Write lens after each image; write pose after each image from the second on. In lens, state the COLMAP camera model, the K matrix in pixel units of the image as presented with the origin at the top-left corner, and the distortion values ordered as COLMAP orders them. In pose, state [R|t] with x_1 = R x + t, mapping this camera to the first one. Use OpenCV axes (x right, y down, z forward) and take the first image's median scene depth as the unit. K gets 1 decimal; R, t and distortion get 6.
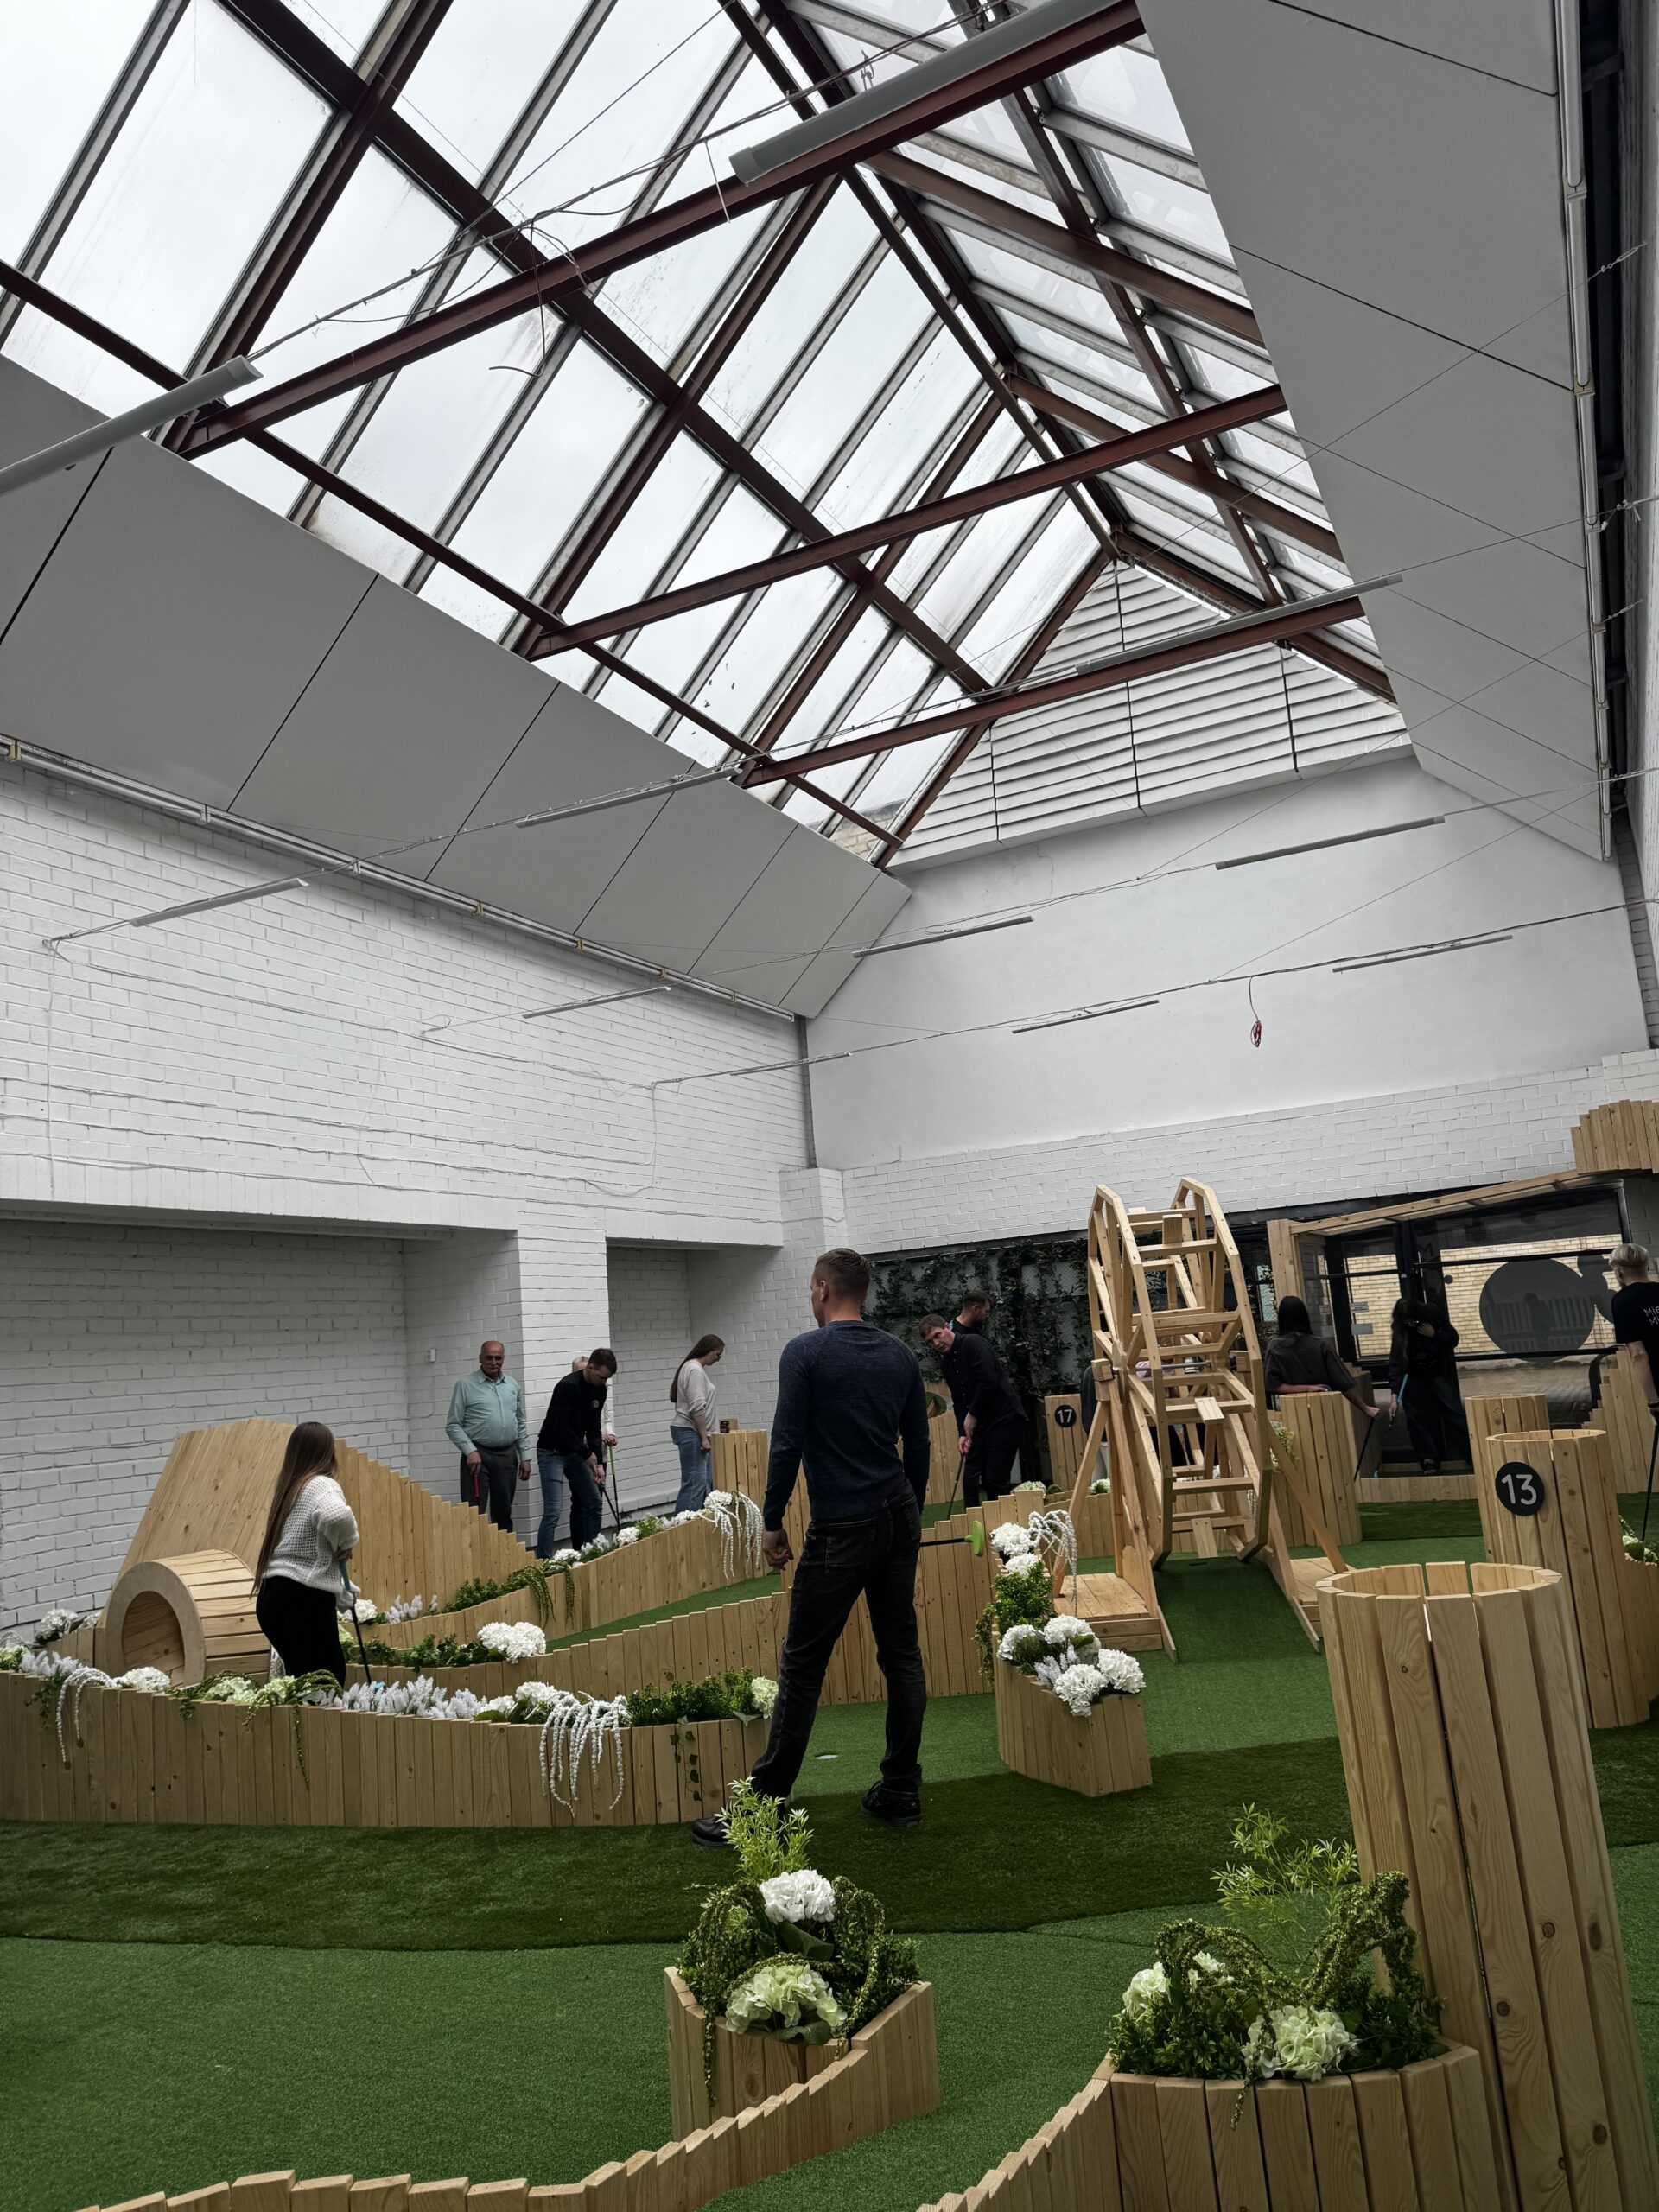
lens RADIAL K [[1561.4, 0, 835.1], [0, 1561.4, 1127.7], [0, 0, 1]] dist [0.171123, -0.325541]
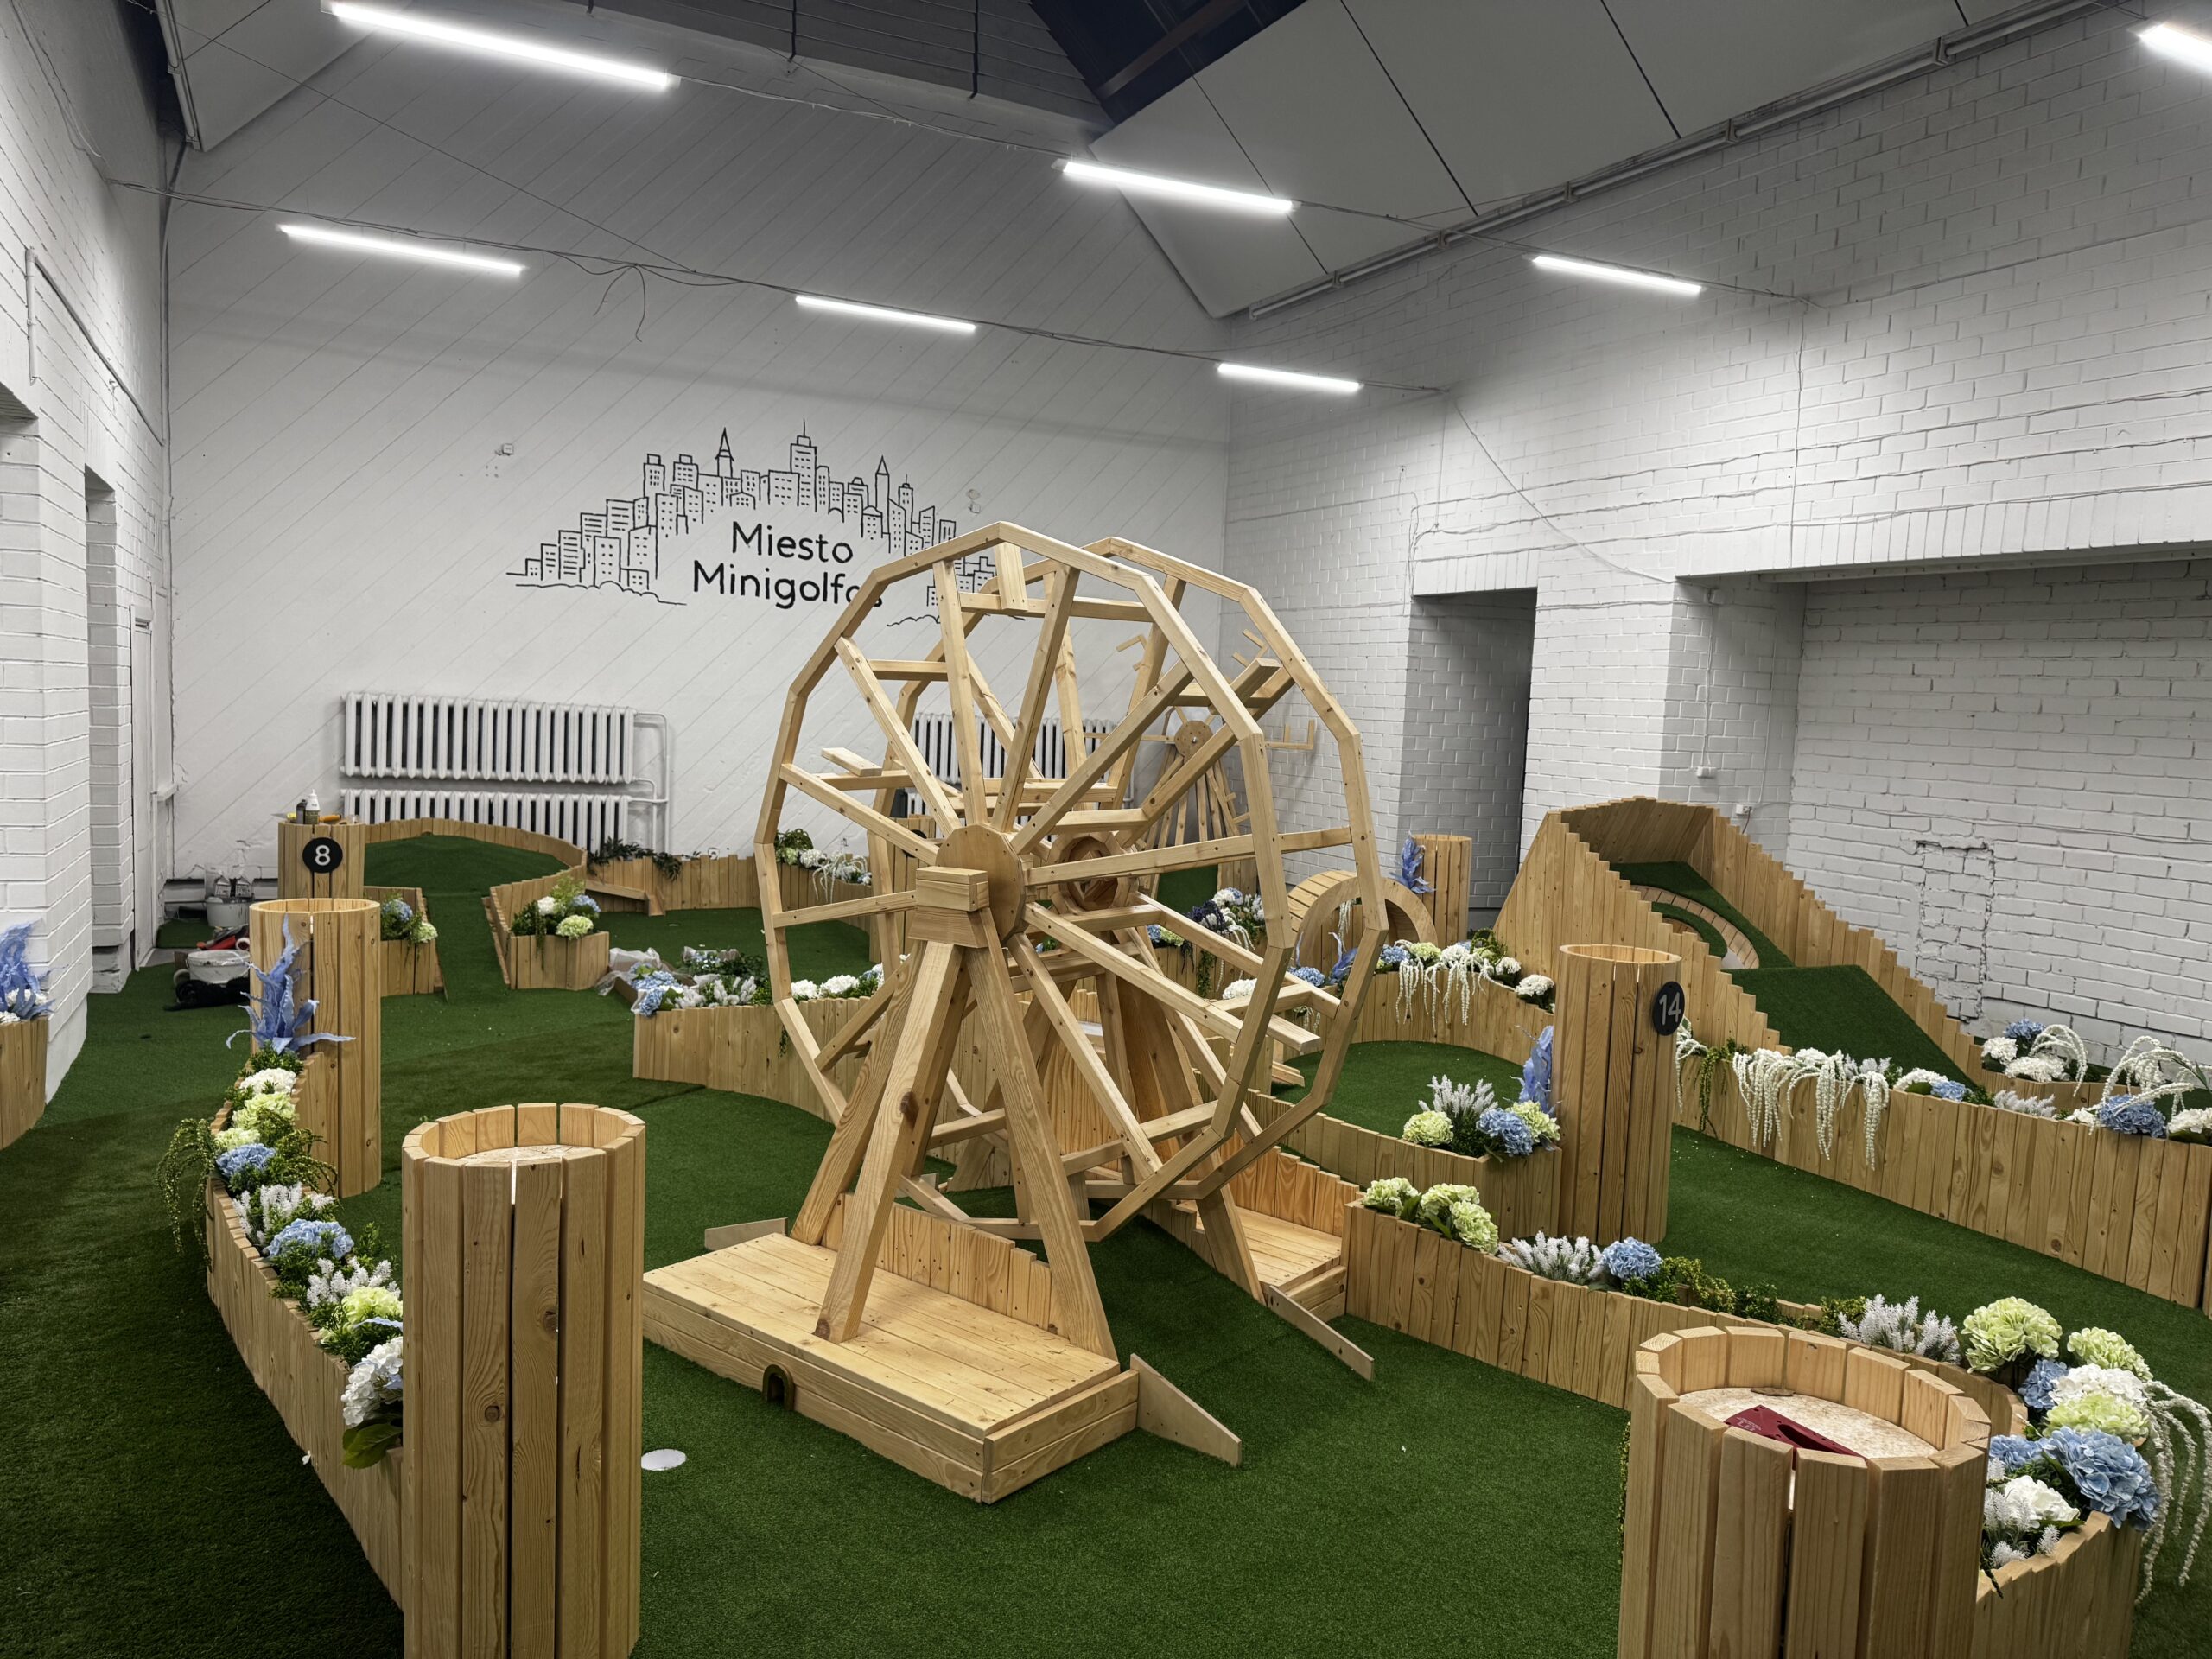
lens RADIAL K [[1561.4, 0, 1106.0], [0, 1561.4, 829.5], [0, 0, 1]] dist [0.171123, -0.325541]
pose [[-0.595417, 0.127185, -0.793286, 0.521873], [0.131910, 0.989466, 0.059630, 0.082345], [0.792514, -0.069137, -0.605922, 1.120225]]
